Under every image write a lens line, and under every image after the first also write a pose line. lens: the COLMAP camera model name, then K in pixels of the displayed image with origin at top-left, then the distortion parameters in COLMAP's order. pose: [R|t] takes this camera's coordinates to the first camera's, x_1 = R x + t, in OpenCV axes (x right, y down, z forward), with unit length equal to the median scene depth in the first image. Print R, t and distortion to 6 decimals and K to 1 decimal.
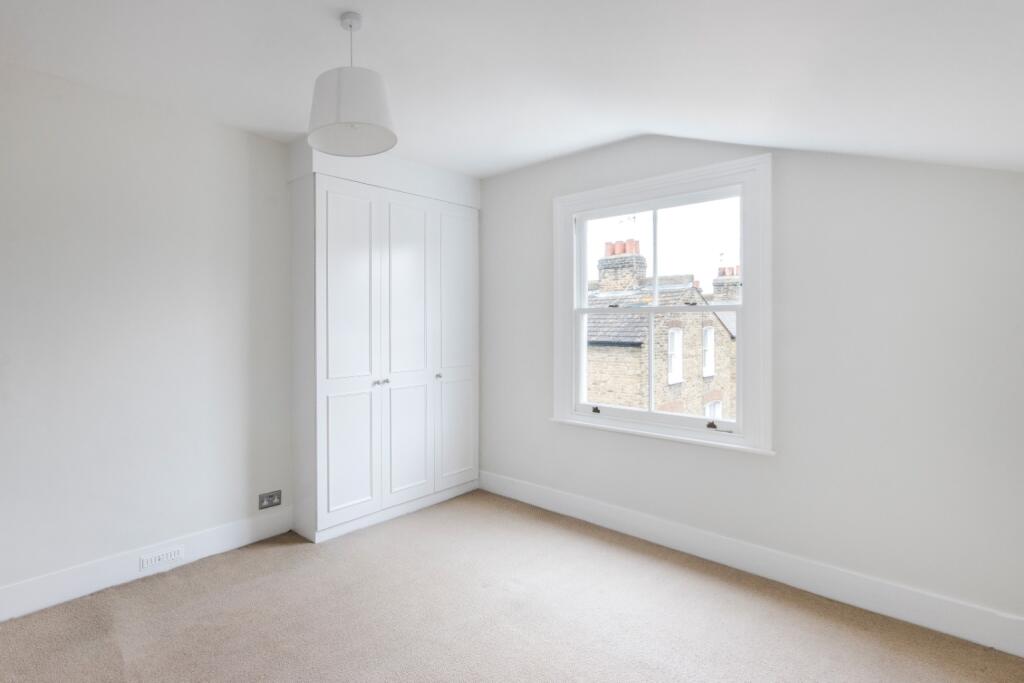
lens RADIAL K [[501.6, 0, 509.3], [0, 501.6, 326.8], [0, 0, 1]] dist [0.000559, 0.000366]
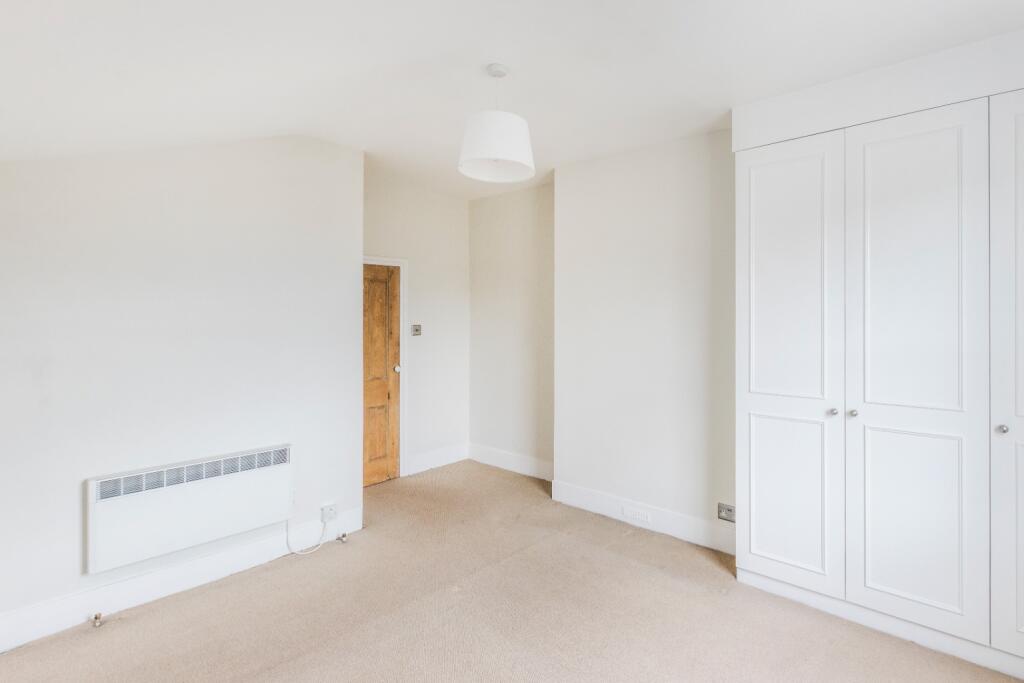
lens RADIAL K [[501.6, 0, 509.3], [0, 501.6, 326.8], [0, 0, 1]] dist [0.000559, 0.000366]
pose [[-0.009491, 0.004867, -0.999943, 0.437209], [-0.016985, 0.999843, 0.005028, -0.002468], [0.999811, 0.017032, -0.009407, 0.555104]]
